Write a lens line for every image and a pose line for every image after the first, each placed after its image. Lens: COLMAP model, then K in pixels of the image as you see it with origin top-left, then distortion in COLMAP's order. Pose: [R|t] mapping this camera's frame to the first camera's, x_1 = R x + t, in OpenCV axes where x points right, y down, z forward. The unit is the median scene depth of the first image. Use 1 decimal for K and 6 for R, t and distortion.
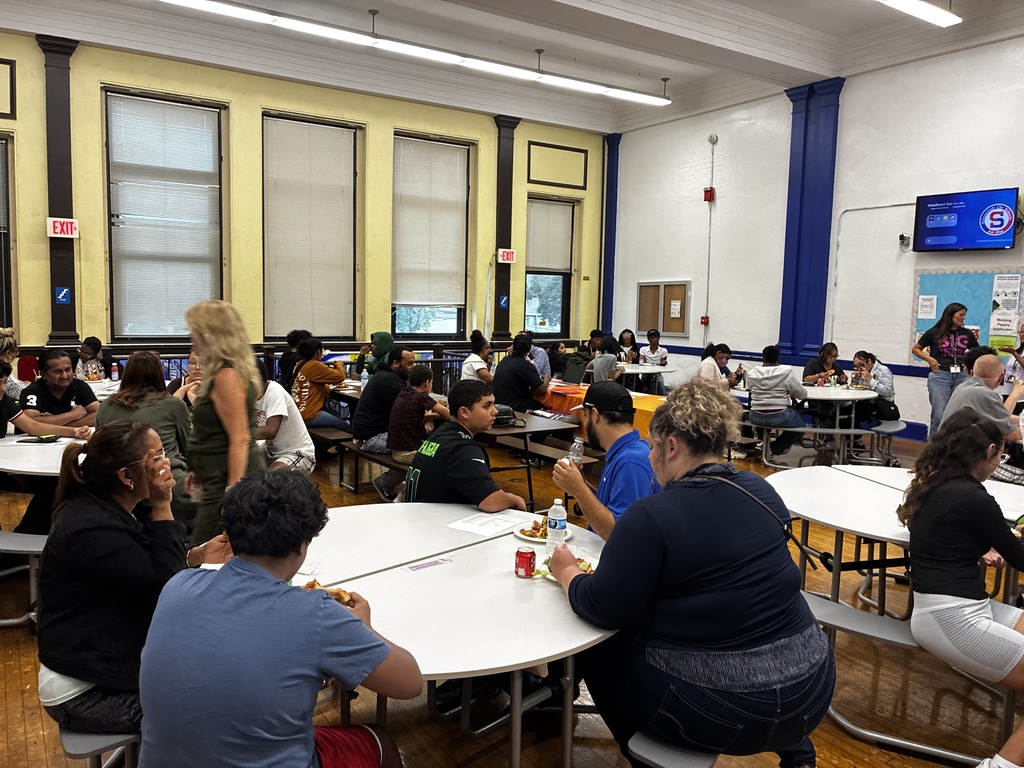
lens RADIAL K [[769.1, 0, 505.3], [0, 769.1, 384.5], [0, 0, 1]] dist [0.022747, -0.043469]
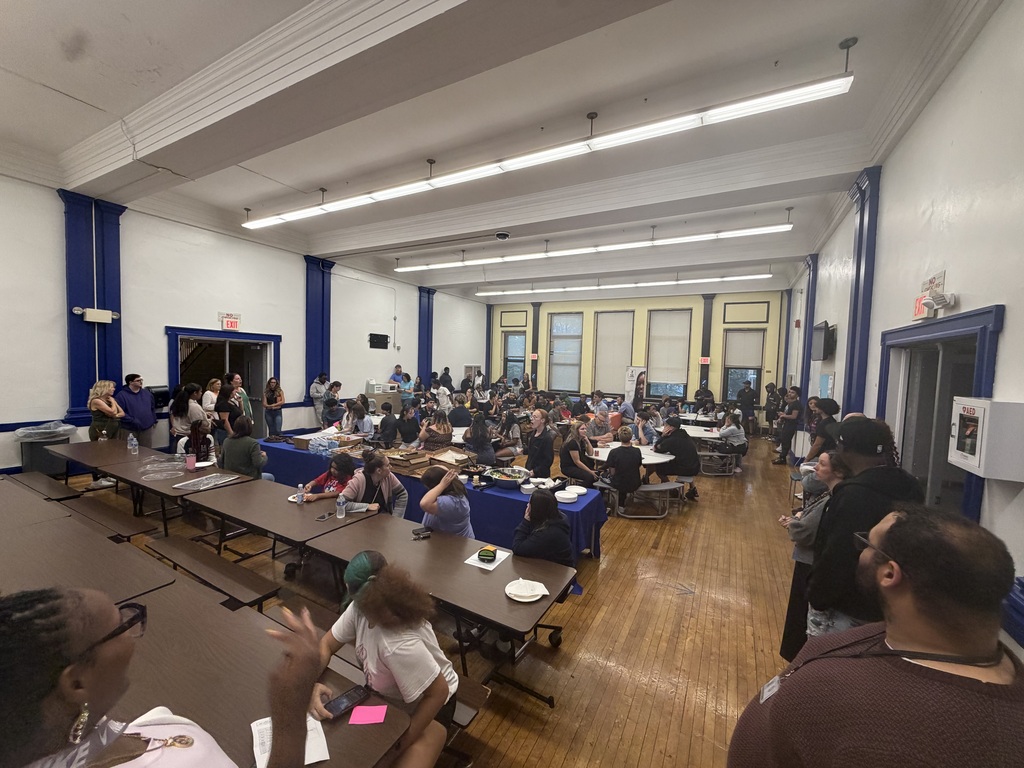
lens RADIAL K [[416.9, 0, 510.8], [0, 416.9, 382.3], [0, 0, 1]] dist [-0.003569, 0.000029]
pose [[0.478222, 0.042874, -0.877192, 0.977239], [-0.108685, 0.994019, -0.010668, -0.056500], [0.871488, 0.100439, 0.480021, 0.032135]]
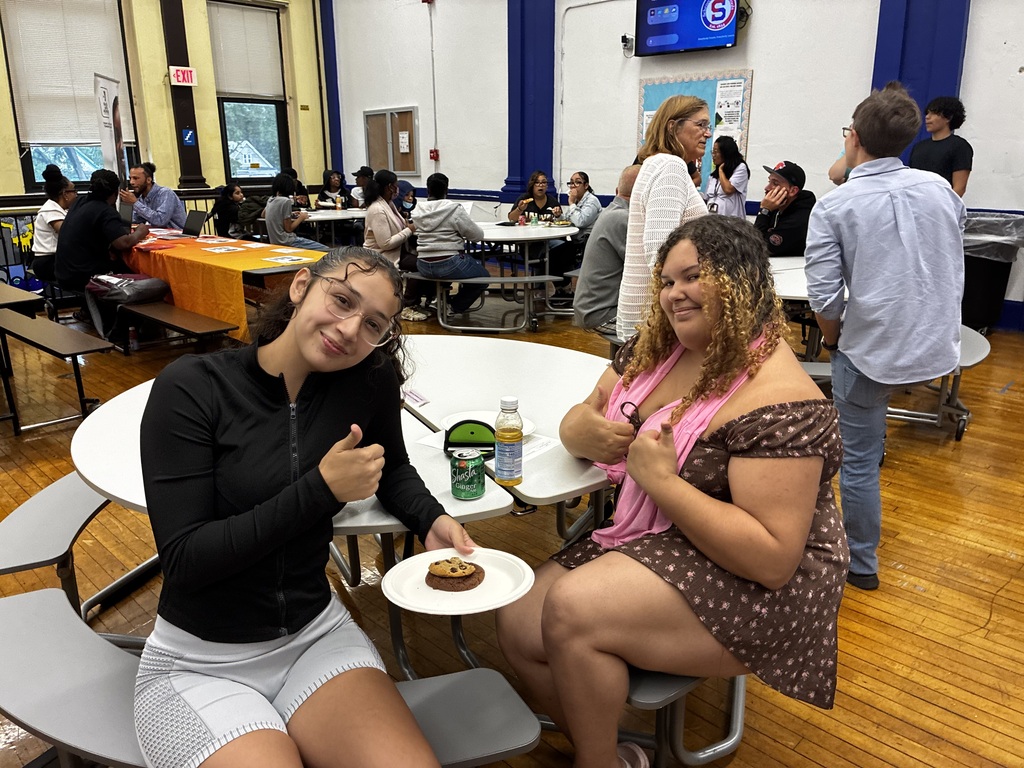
lens RADIAL K [[769.1, 0, 517.3], [0, 769.1, 382.1], [0, 0, 1]] dist [0.022747, -0.043469]
pose [[0.975126, -0.085709, 0.204409, 0.196004], [0.047594, 0.981667, 0.184564, 0.013214], [-0.216481, -0.170245, 0.961329, 0.159069]]
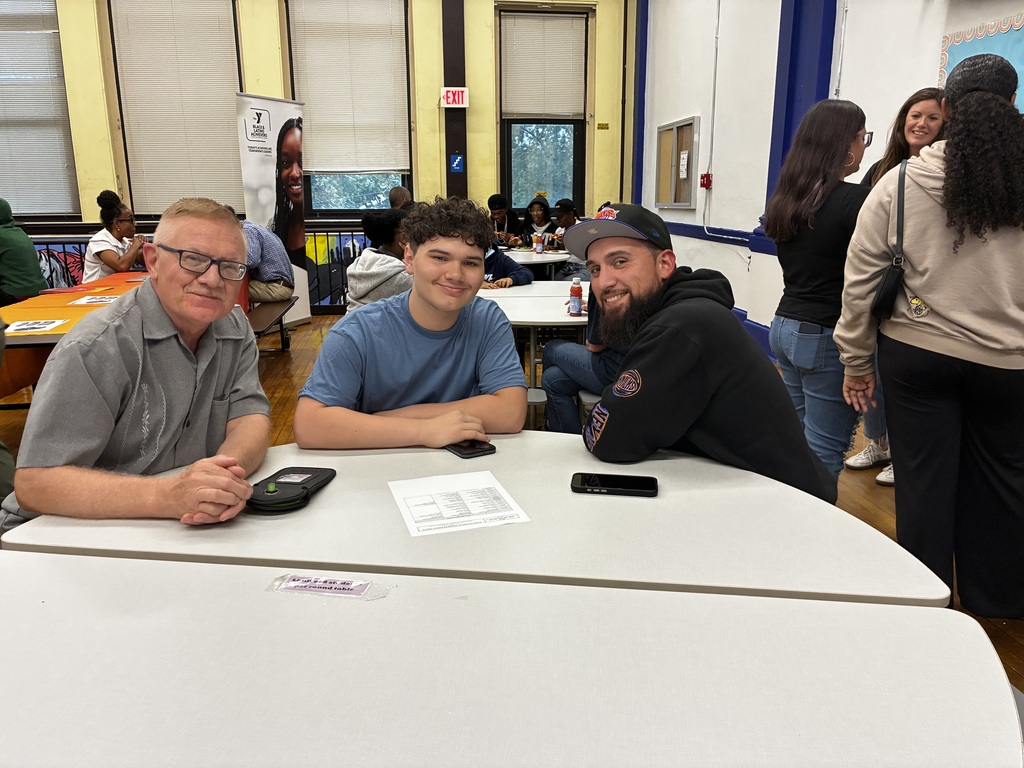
lens RADIAL K [[769.1, 0, 513.5], [0, 769.1, 381.2], [0, 0, 1]] dist [0.022747, -0.043469]
pose [[0.908284, 0.077426, -0.411127, 0.492160], [-0.021204, 0.989982, 0.139594, -0.008734], [0.417817, -0.118073, 0.900826, 0.460360]]
